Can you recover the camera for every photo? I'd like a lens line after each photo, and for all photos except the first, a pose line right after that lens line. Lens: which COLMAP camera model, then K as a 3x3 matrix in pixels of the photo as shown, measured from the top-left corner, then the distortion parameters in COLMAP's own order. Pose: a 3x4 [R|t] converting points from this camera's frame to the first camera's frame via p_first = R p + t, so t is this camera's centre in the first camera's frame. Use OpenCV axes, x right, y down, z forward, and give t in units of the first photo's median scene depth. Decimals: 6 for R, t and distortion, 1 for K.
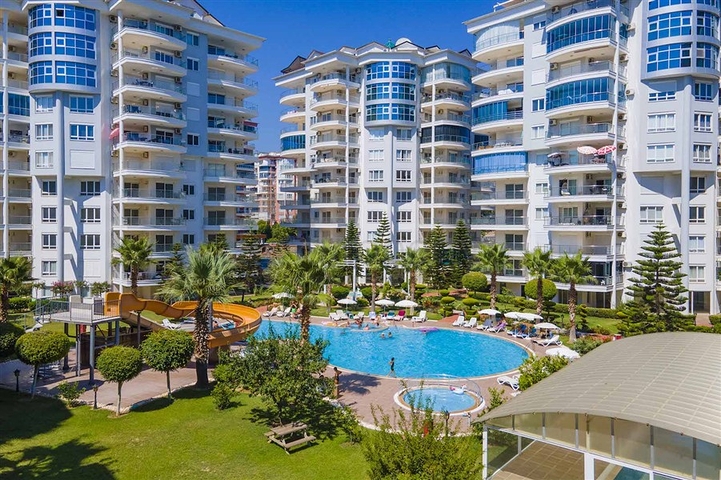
lens RADIAL K [[579.0, 0, 360.5], [0, 579.0, 240.0], [0, 0, 1]] dist [0.001529, 0.227785]
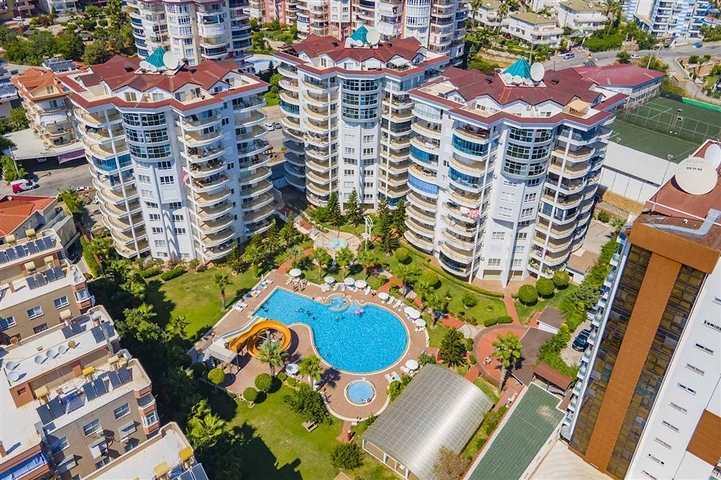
lens RADIAL K [[579.0, 0, 360.5], [0, 579.0, 240.0], [0, 0, 1]] dist [0.001529, 0.227785]
pose [[0.999885, 0.002231, 0.015000, 0.033044], [-0.009964, 0.842271, 0.538962, -0.719297], [-0.011432, -0.539049, 0.842197, -0.361082]]
